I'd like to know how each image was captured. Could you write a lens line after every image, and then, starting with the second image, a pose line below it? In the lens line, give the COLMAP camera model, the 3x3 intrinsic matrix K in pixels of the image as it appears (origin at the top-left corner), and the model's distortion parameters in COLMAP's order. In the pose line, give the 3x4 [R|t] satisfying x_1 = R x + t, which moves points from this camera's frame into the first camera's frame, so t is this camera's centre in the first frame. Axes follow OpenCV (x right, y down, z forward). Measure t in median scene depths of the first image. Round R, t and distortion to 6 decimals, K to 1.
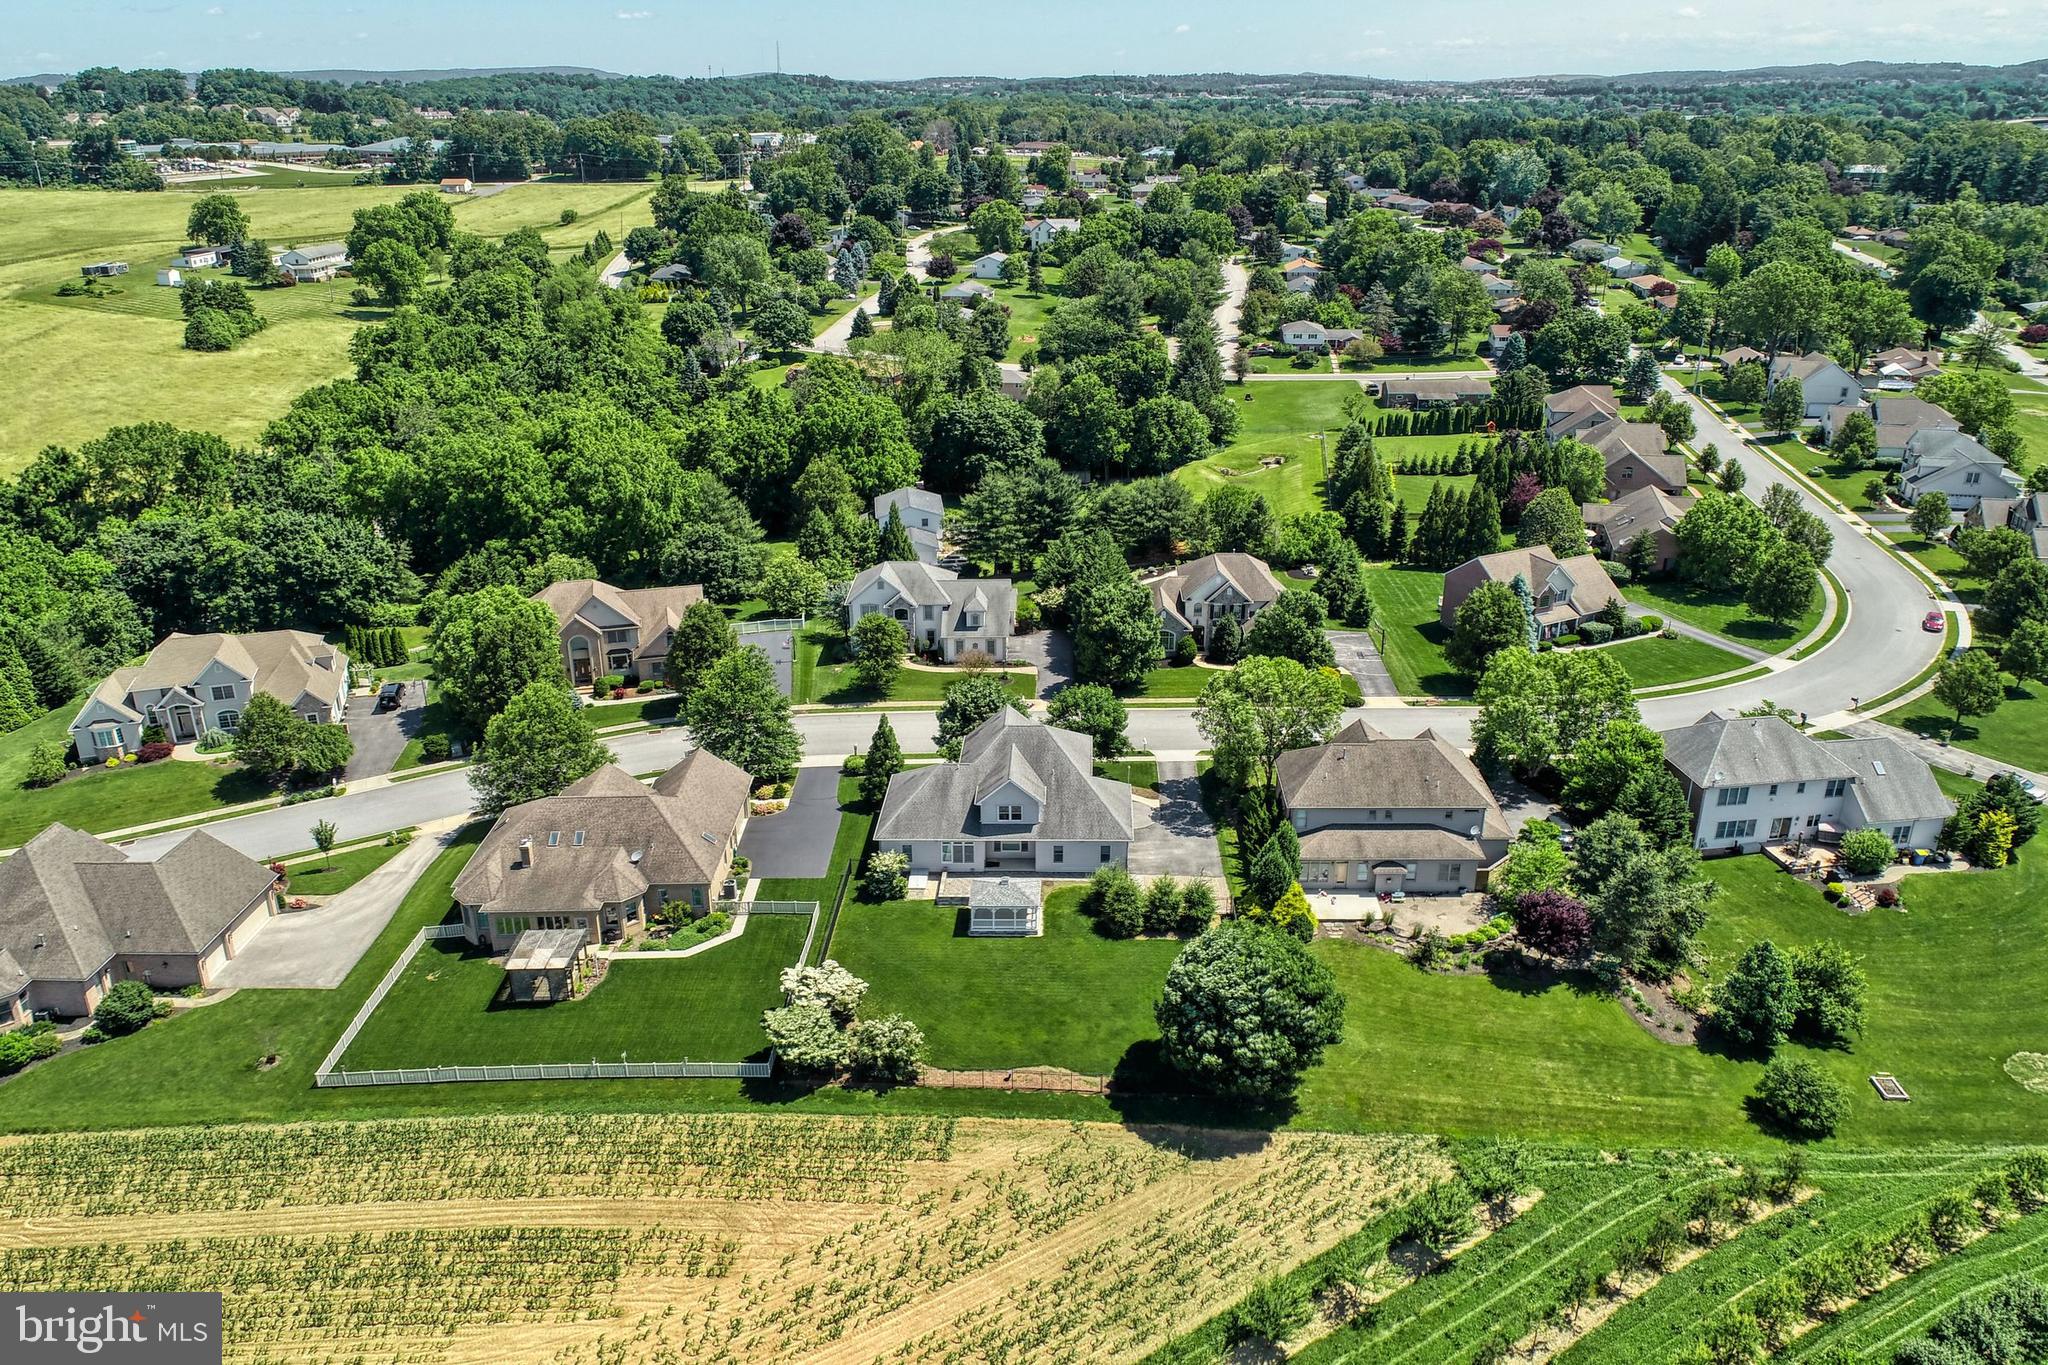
lens RADIAL K [[1425.7, 0, 1024.0], [0, 1425.7, 682.5], [0, 0, 1]] dist [0.001170, 0.002266]
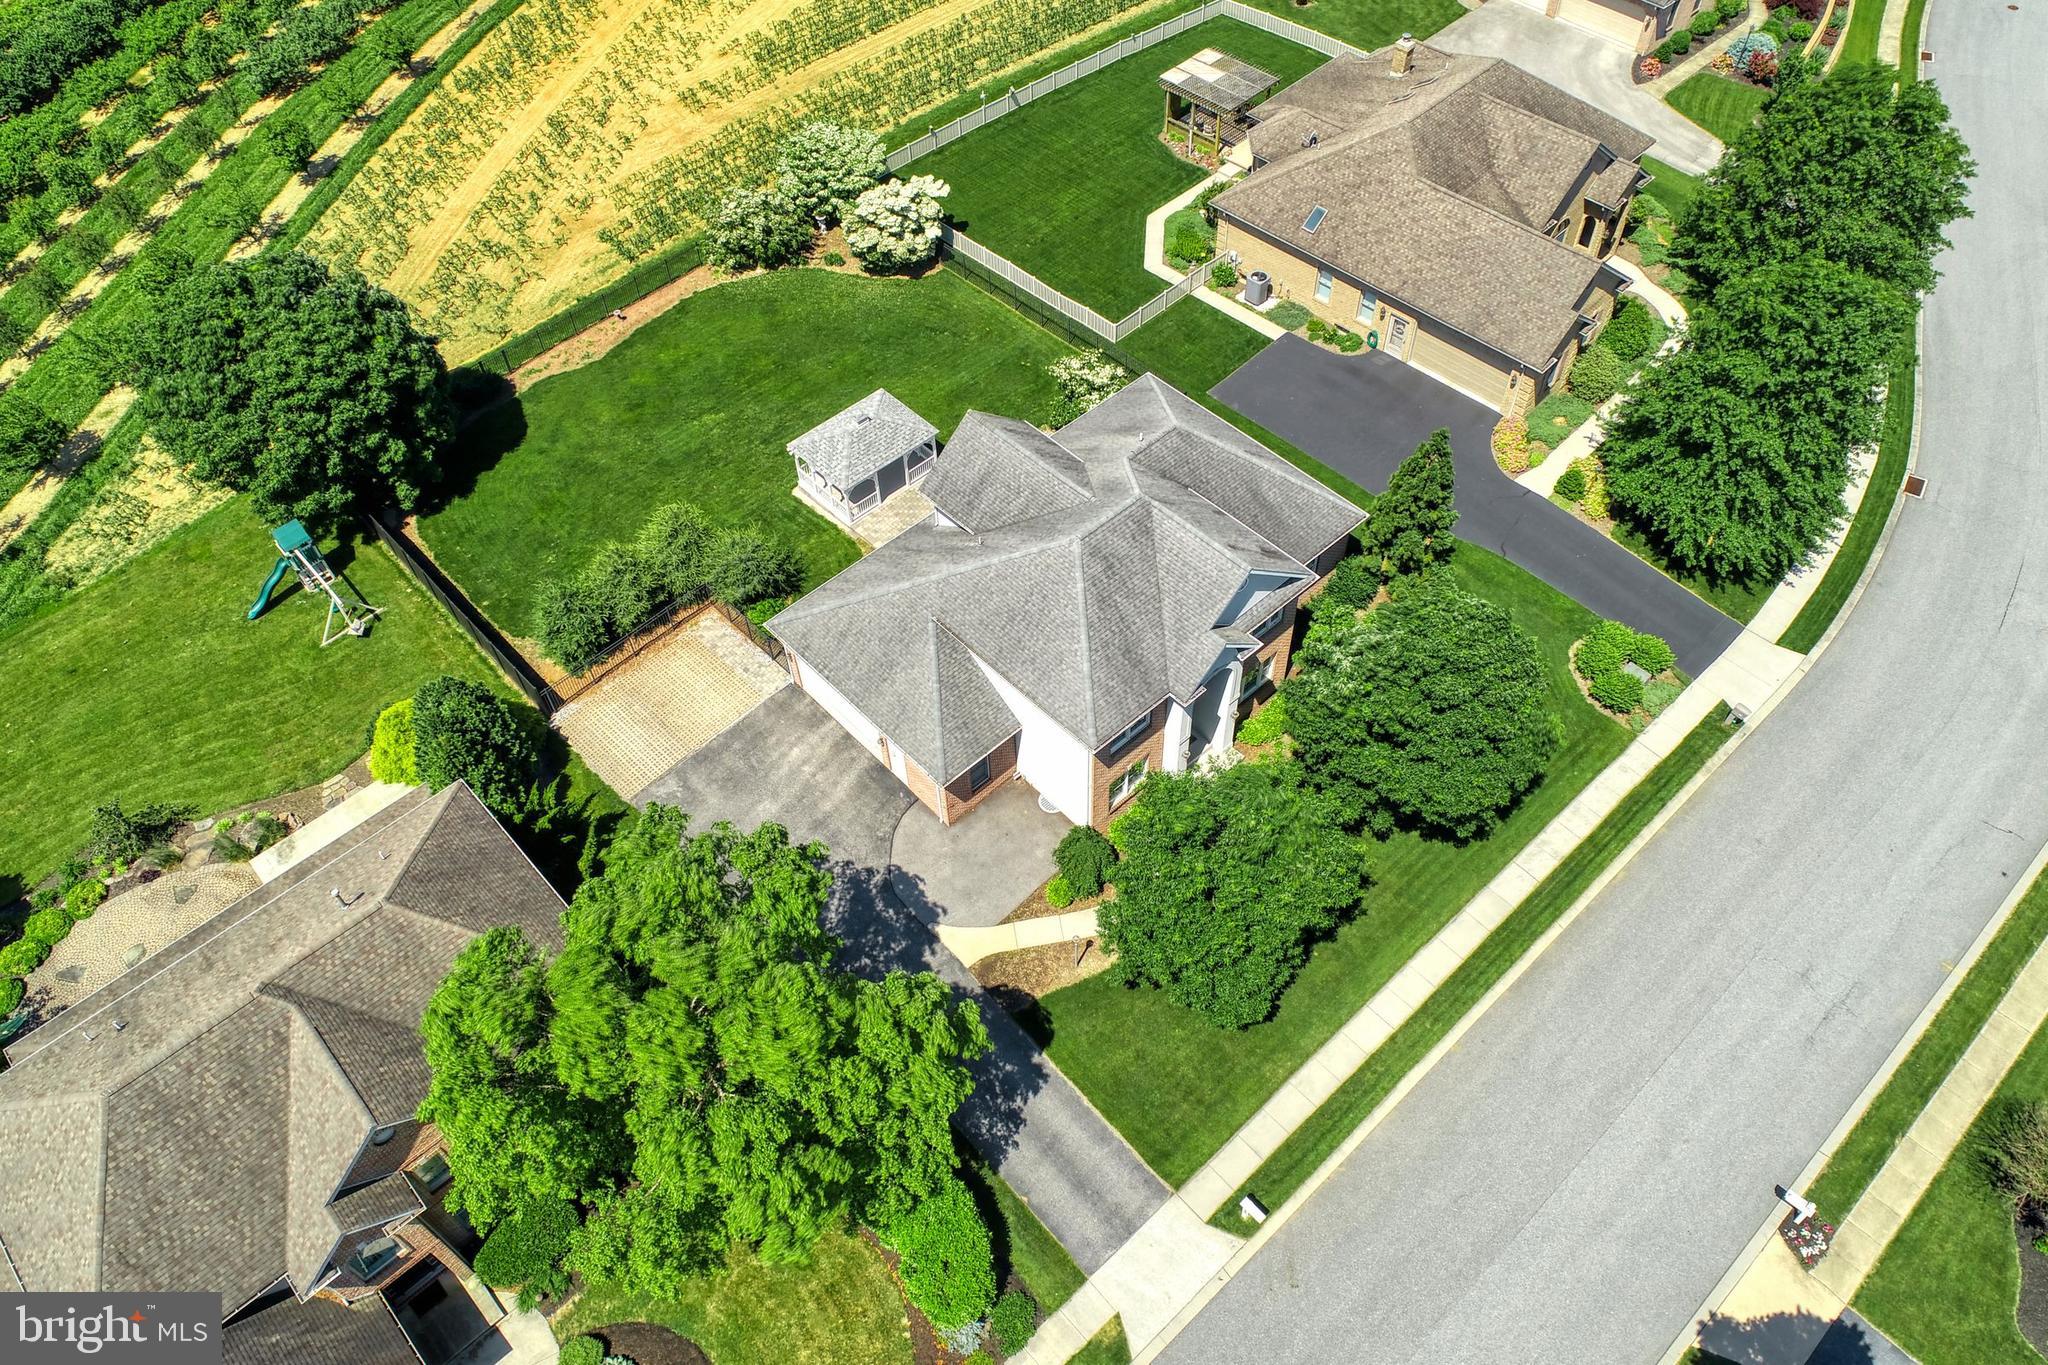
lens RADIAL K [[1425.7, 0, 1024.0], [0, 1425.7, 682.5], [0, 0, 1]] dist [0.001170, 0.002266]
pose [[-0.695331, 0.586770, -0.414989, 0.208633], [-0.236423, 0.358535, 0.903082, -0.305400], [0.678689, 0.726054, -0.110575, 1.063917]]
